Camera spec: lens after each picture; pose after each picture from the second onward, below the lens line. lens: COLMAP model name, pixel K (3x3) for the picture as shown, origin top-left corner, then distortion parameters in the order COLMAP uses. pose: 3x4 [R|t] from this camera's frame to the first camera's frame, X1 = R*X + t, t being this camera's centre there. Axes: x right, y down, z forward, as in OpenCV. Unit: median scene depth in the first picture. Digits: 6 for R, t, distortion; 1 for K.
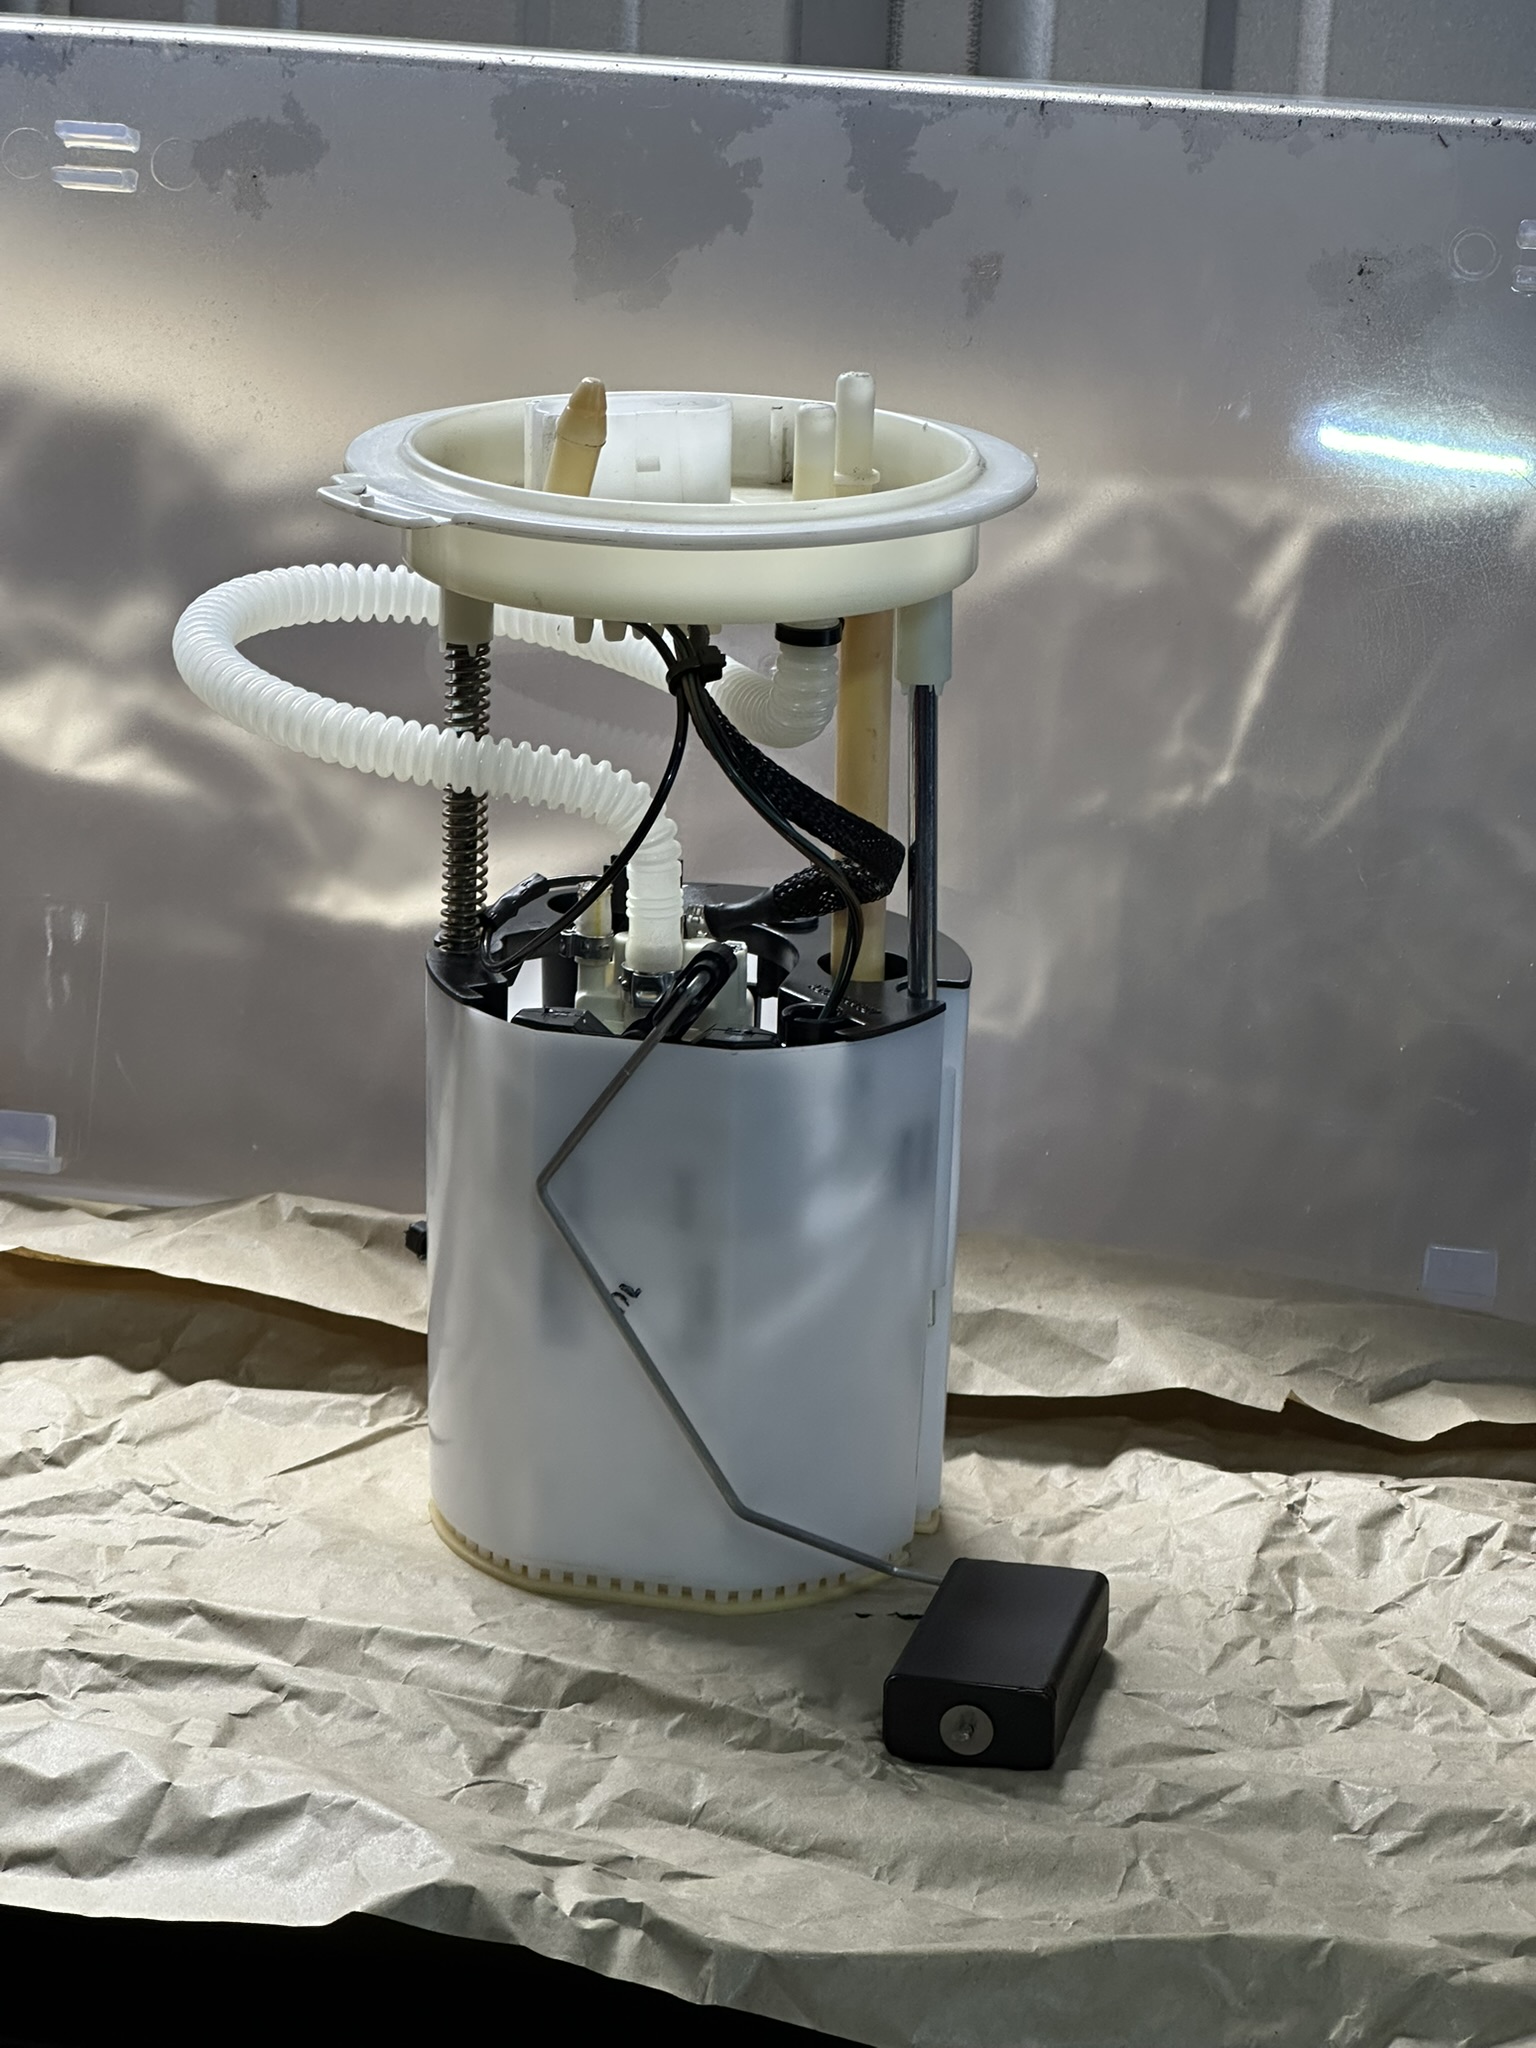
lens RADIAL K [[4545.8, 0, 768.0], [0, 4545.8, 1024.0], [0, 0, 1]] dist [0.167250, -0.053156]
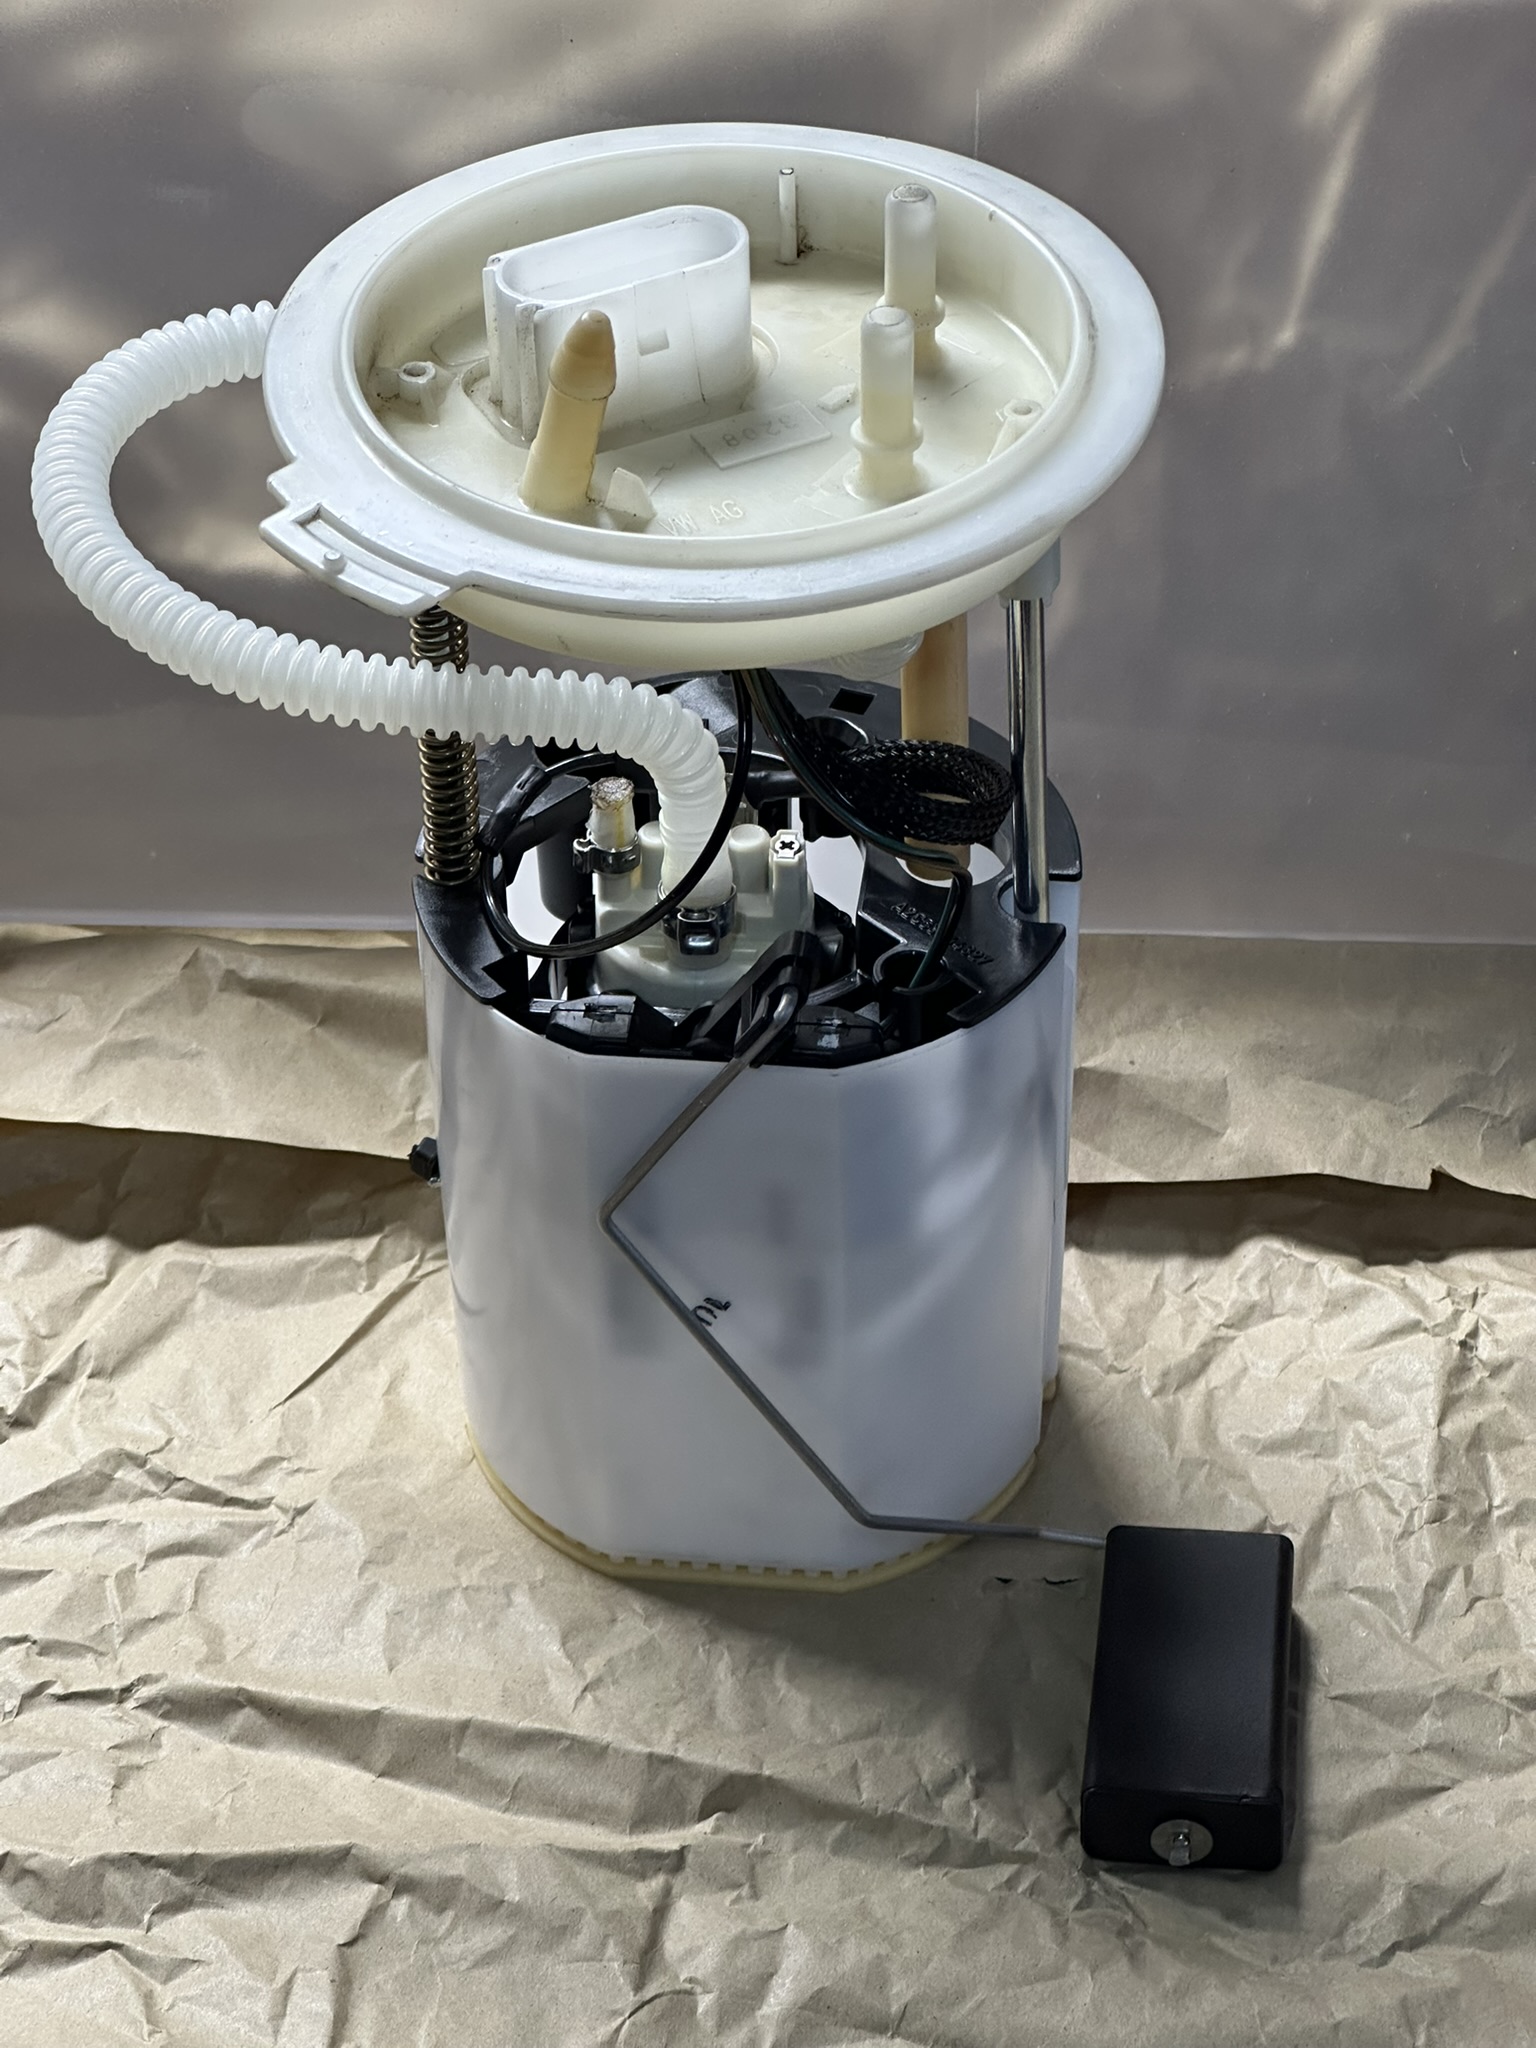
lens RADIAL K [[4652.9, 0, 768.0], [0, 4652.9, 1024.0], [0, 0, 1]] dist [0.089032, 0.644146]
pose [[0.992545, -0.107730, 0.056990, -0.063281], [0.080743, 0.931510, 0.354639, -0.287916], [-0.091292, -0.347394, 0.933265, 0.213427]]
